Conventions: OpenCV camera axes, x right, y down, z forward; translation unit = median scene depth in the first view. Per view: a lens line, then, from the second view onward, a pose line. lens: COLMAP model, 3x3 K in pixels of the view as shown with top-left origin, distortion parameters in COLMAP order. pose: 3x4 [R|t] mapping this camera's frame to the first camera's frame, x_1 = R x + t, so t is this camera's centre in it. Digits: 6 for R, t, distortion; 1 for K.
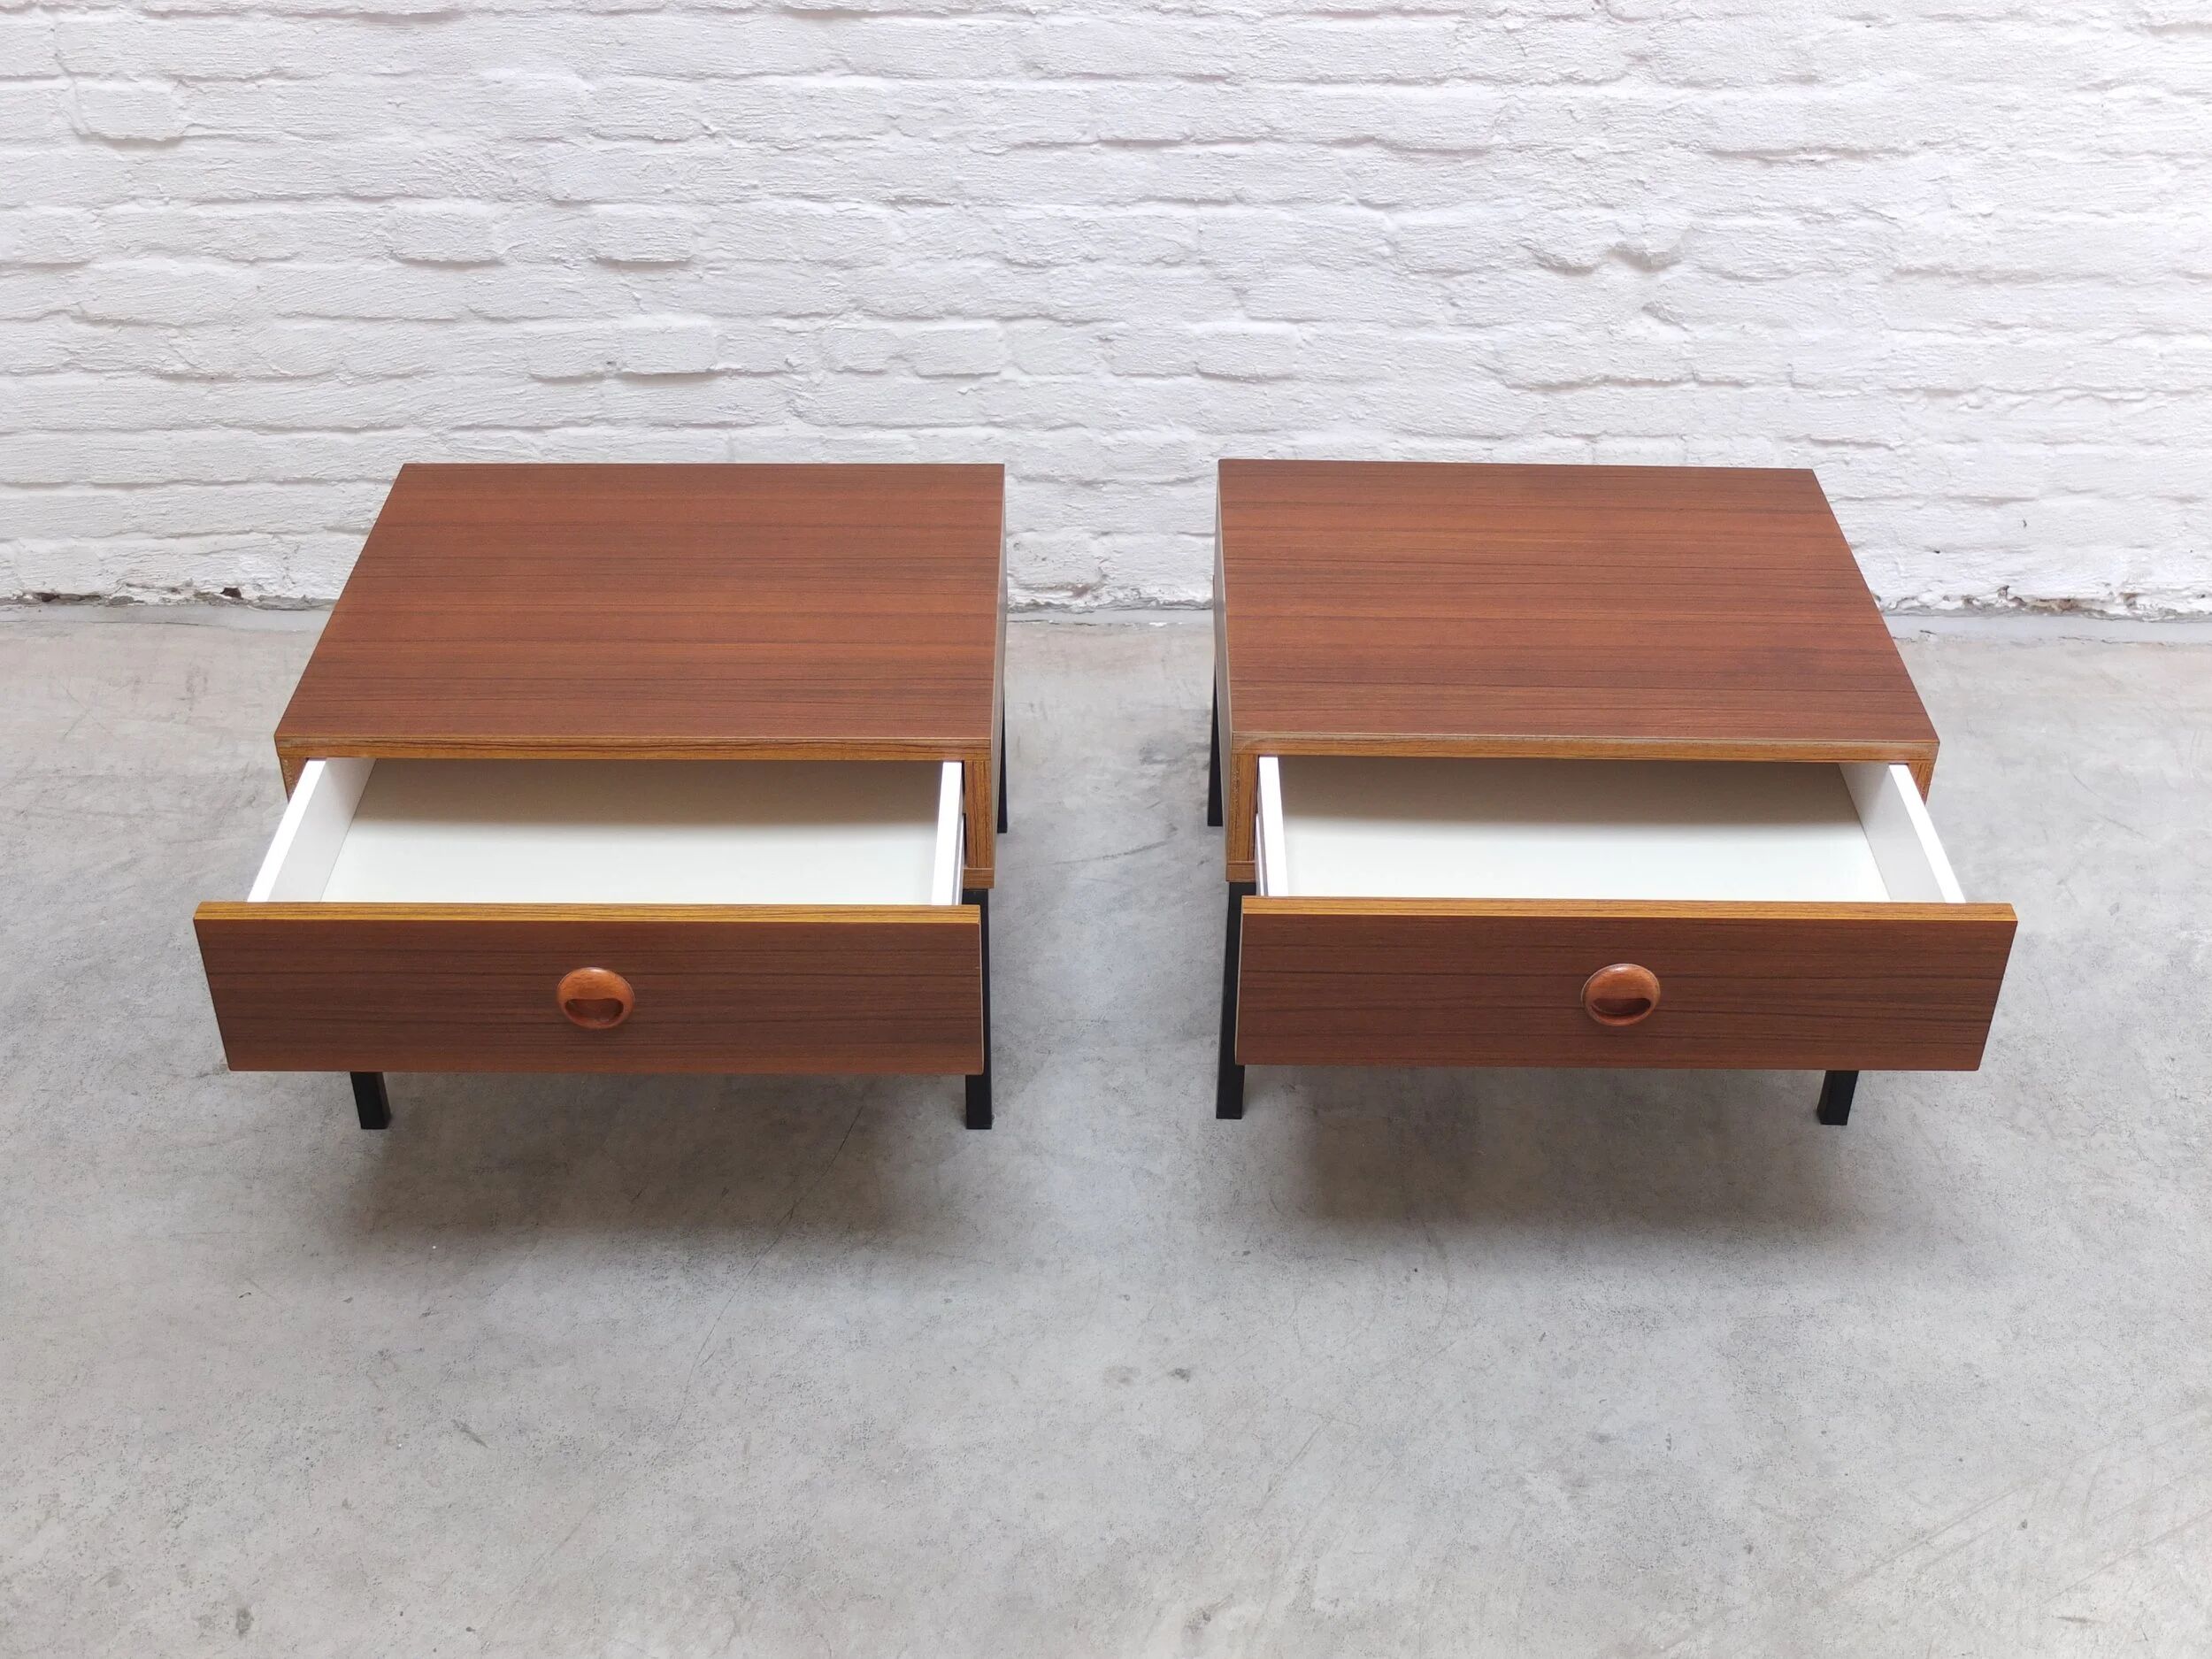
lens RADIAL K [[2538.0, 0, 1115.6], [0, 2538.0, 847.3], [0, 0, 1]] dist [-0.035780, 0.000000]
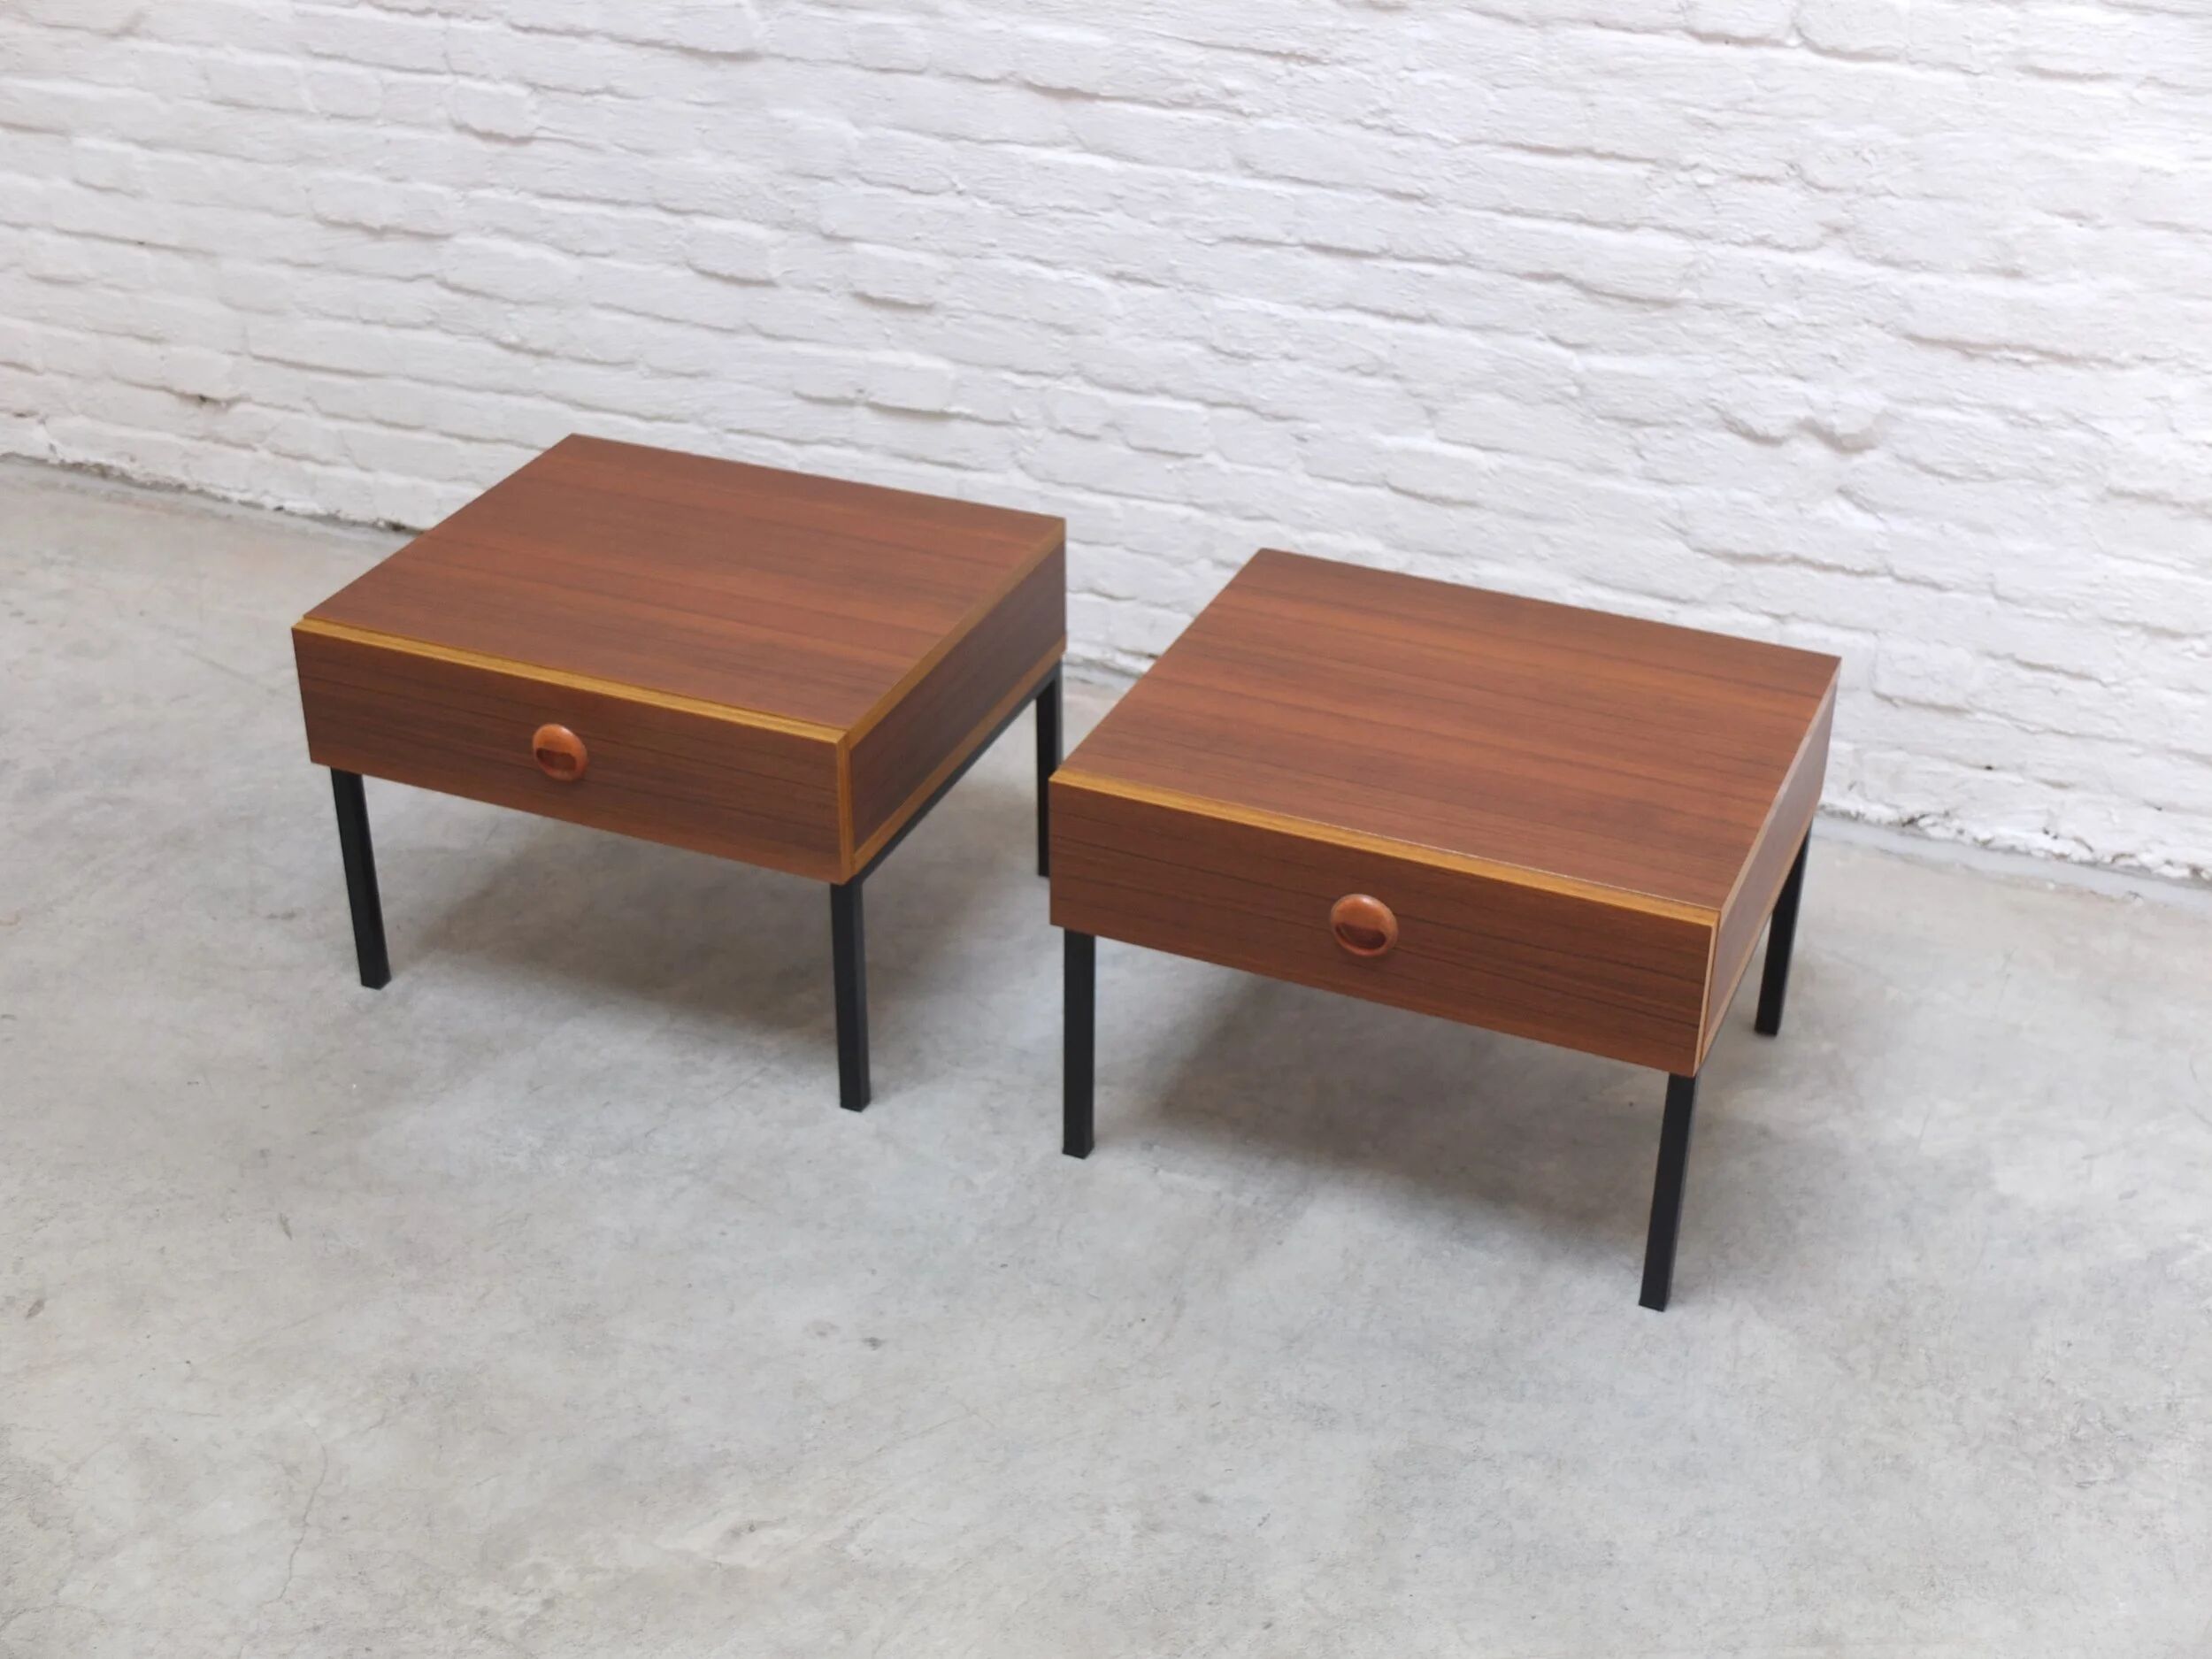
lens RADIAL K [[2920.7, 0, 1104.2], [0, 2920.7, 848.9], [0, 0, 1]] dist [-0.038629, 0.000000]
pose [[0.920490, 0.195836, -0.338151, 0.361946], [-0.223428, 0.973714, -0.044284, 0.029011], [0.320590, 0.116316, 0.940049, -0.104384]]
